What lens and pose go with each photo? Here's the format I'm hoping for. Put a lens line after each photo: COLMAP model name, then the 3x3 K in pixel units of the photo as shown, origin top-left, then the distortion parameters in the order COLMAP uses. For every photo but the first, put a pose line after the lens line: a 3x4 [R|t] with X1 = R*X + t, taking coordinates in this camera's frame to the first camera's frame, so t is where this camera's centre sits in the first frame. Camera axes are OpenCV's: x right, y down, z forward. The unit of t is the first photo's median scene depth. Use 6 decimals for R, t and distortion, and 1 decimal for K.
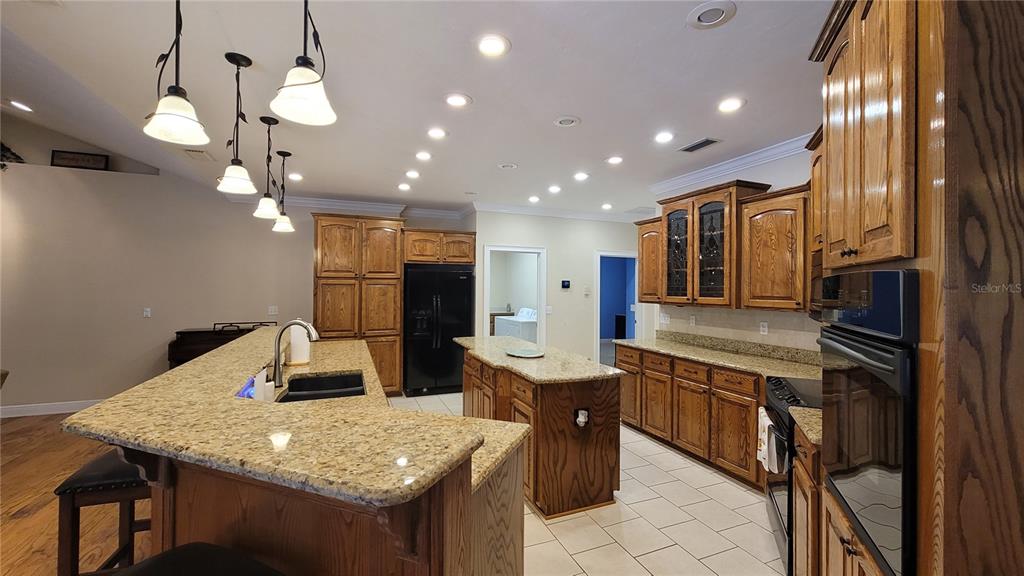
lens RADIAL K [[414.3, 0, 512.7], [0, 414.3, 283.3], [0, 0, 1]] dist [-0.002609, 0.001523]
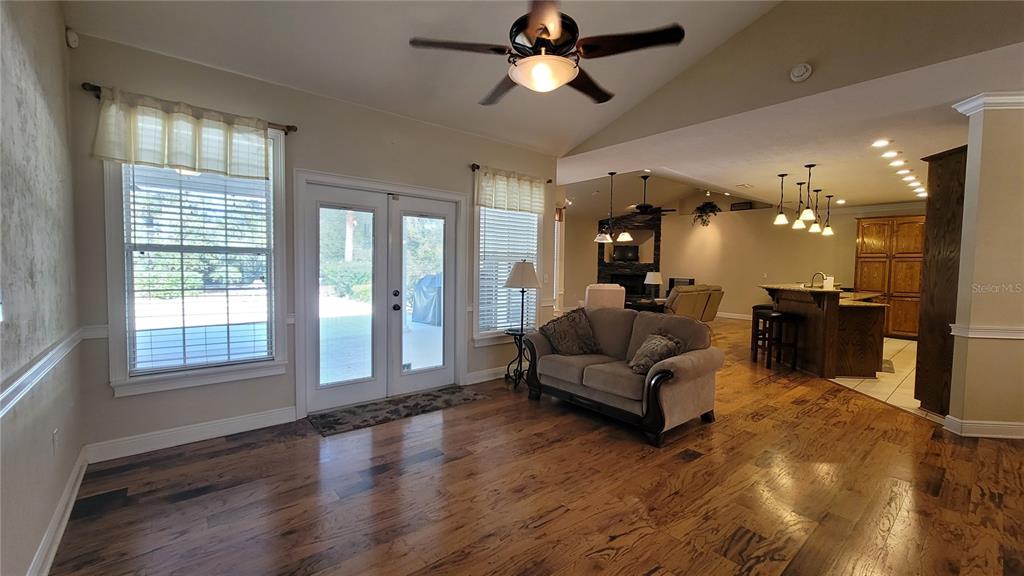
lens RADIAL K [[414.3, 0, 516.2], [0, 414.3, 282.7], [0, 0, 1]] dist [-0.002609, 0.001523]
pose [[0.320943, 0.040090, -0.946250, 0.637505], [-0.005245, 0.999164, 0.040553, 0.026130], [0.947084, -0.008053, 0.320885, -0.793618]]
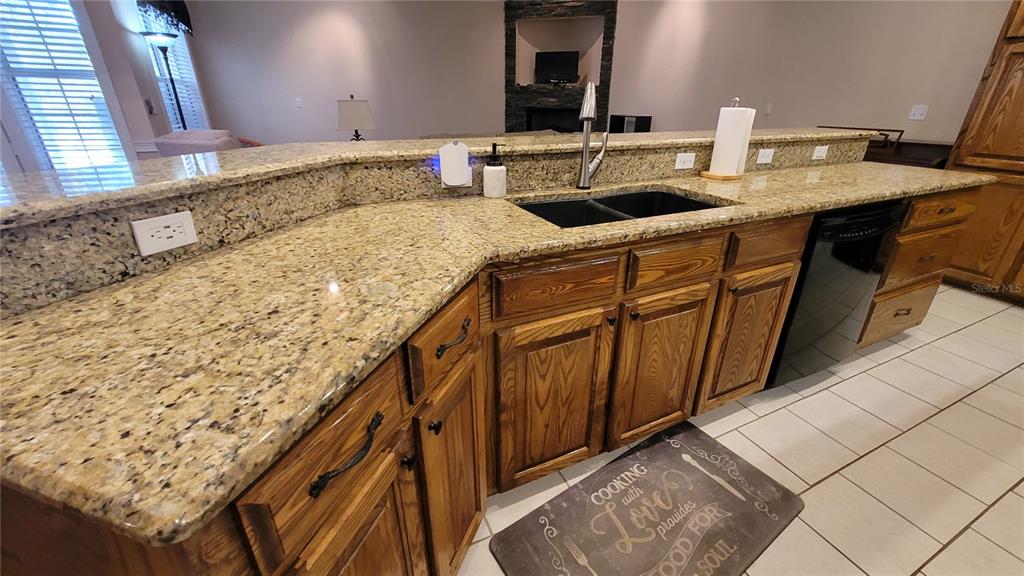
lens RADIAL K [[414.3, 0, 515.6], [0, 414.3, 282.5], [0, 0, 1]] dist [-0.002609, 0.001523]
pose [[0.055489, 0.400600, -0.914571, 0.061873], [0.002448, 0.915925, 0.401342, 0.050872], [0.998456, -0.024509, 0.049843, 0.379270]]
